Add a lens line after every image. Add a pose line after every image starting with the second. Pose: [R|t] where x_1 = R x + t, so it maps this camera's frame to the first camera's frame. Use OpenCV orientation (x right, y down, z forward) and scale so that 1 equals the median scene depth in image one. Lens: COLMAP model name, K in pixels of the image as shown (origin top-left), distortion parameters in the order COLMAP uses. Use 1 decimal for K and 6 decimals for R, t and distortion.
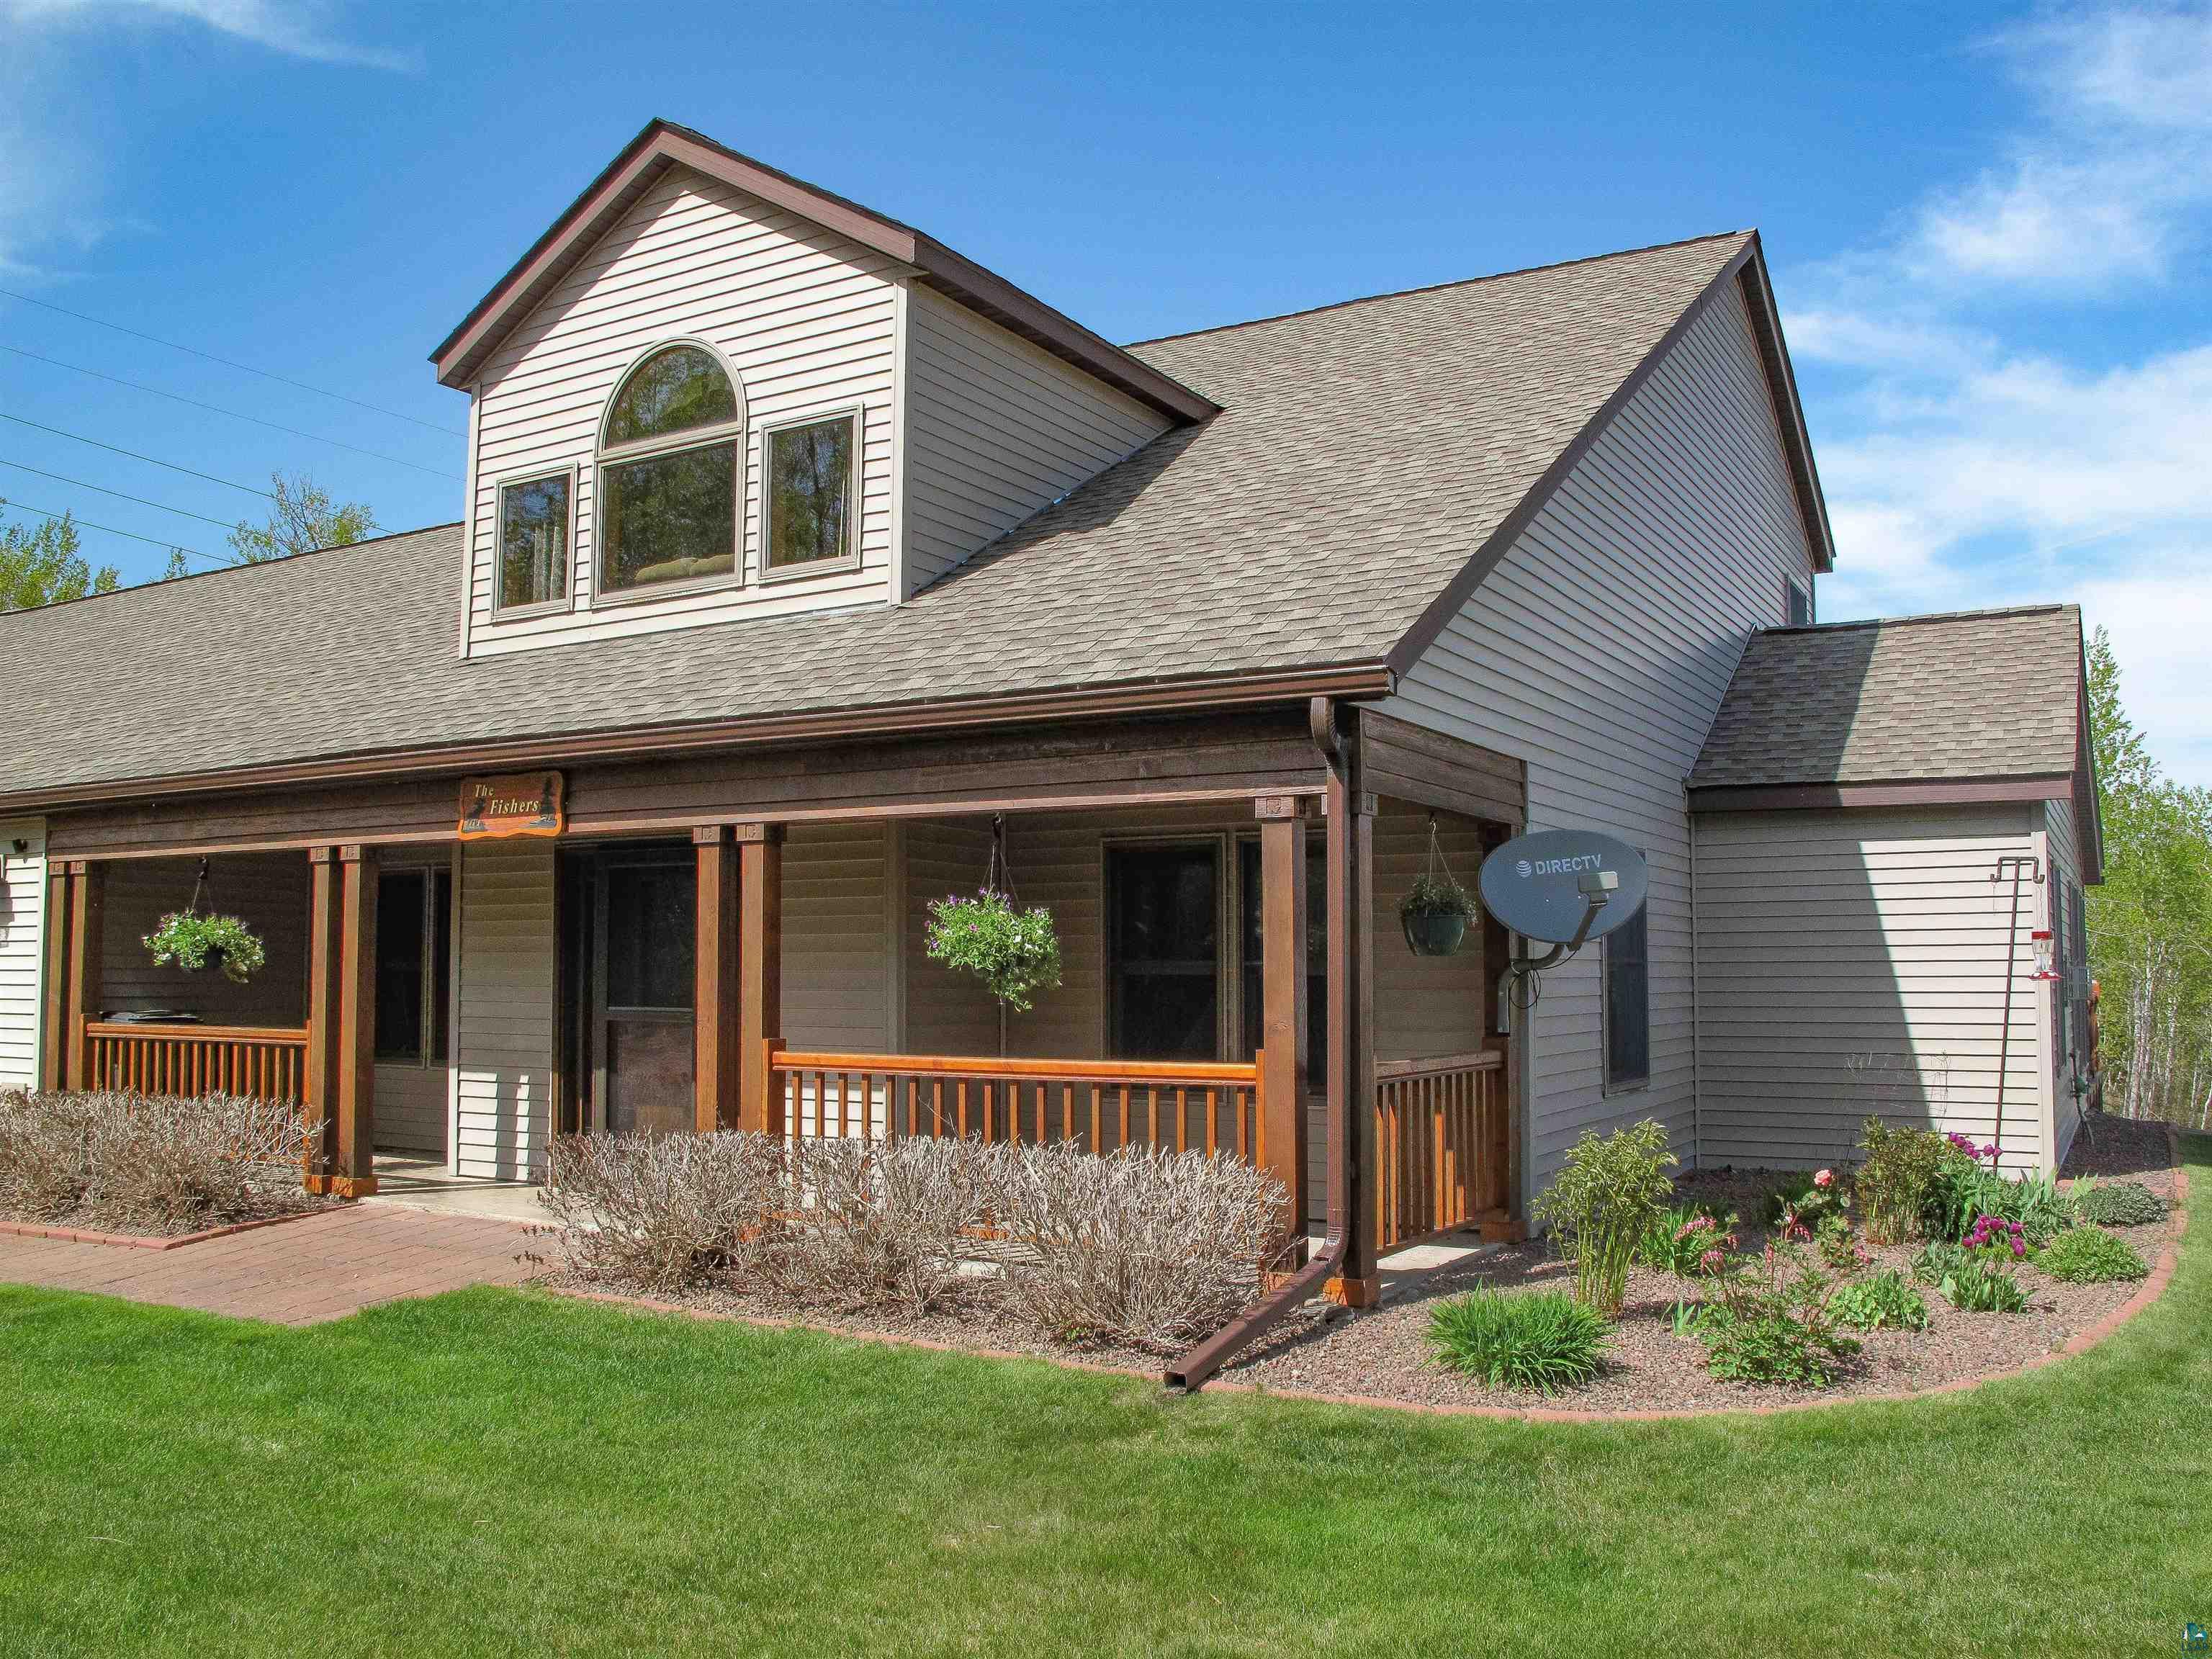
lens RADIAL K [[1882.3, 0, 1165.8], [0, 1882.3, 878.0], [0, 0, 1]] dist [-0.068699, -0.010977]
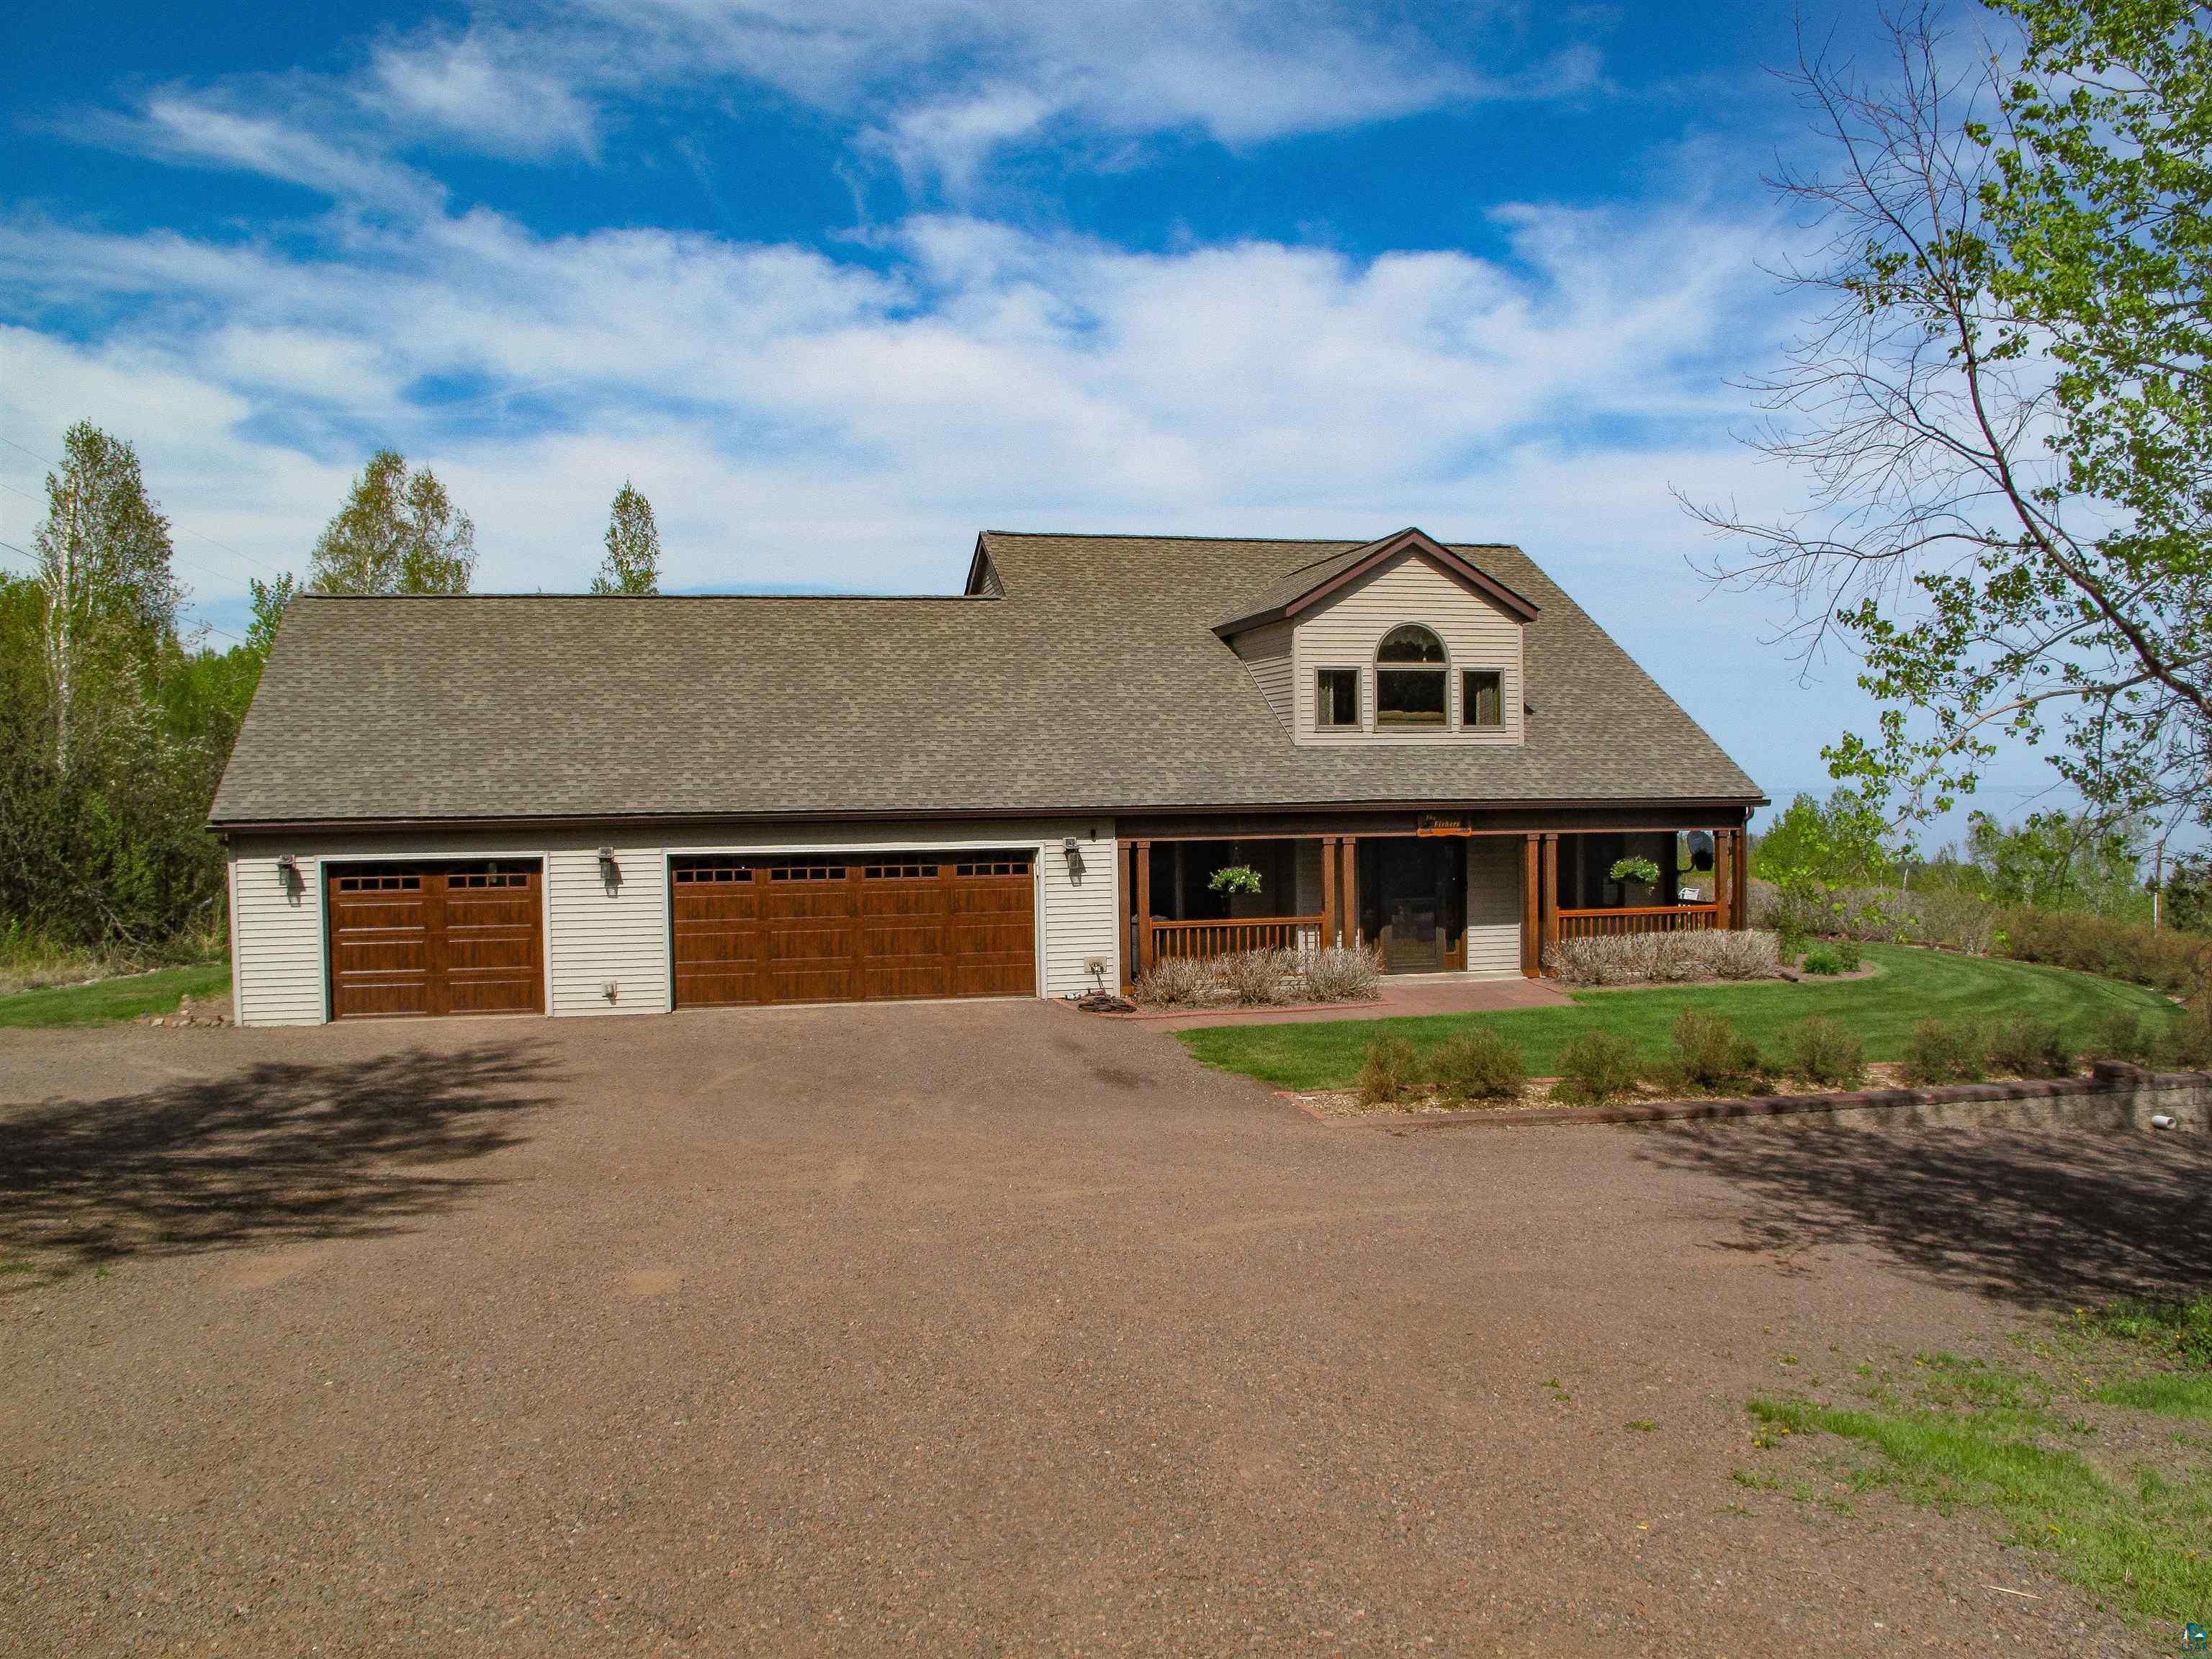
lens RADIAL K [[1840.7, 0, 1106.0], [0, 1840.7, 829.5], [0, 0, 1]] dist [-0.153270, 0.136100]
pose [[0.711179, -0.027189, 0.702485, -2.219856], [-0.023475, 0.997776, 0.062384, -0.159978], [-0.702619, -0.060858, 0.708959, -0.416025]]
